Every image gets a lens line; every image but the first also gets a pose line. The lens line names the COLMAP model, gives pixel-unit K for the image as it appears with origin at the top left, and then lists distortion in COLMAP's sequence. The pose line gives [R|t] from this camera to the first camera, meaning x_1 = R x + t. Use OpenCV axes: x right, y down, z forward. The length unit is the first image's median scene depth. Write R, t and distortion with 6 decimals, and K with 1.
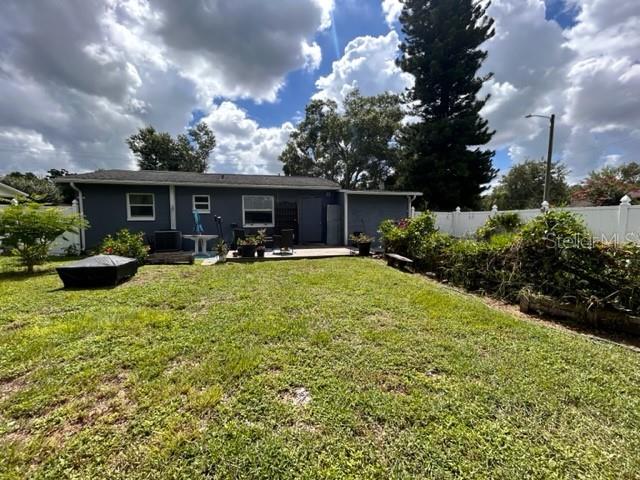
lens RADIAL K [[257.3, 0, 320.1], [0, 257.3, 239.8], [0, 0, 1]] dist [-0.001457, 0.000697]
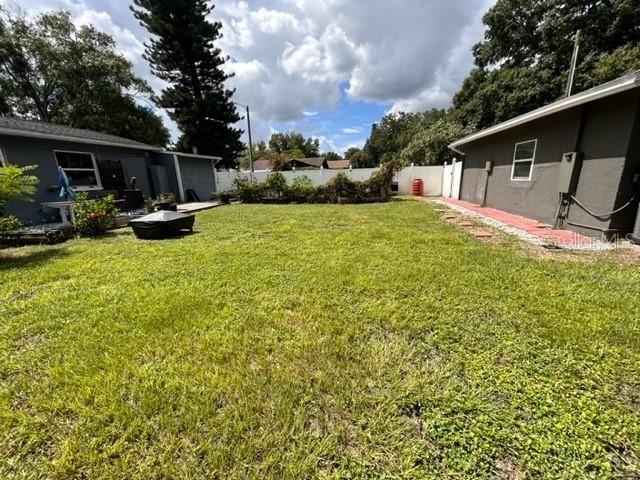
lens RADIAL K [[257.3, 0, 320.3], [0, 257.3, 241.5], [0, 0, 1]] dist [-0.001457, 0.000697]
pose [[0.421250, -0.231925, 0.876789, -0.672580], [0.095970, 0.972722, 0.211192, 0.008682], [-0.901853, -0.004819, 0.432016, -0.048564]]
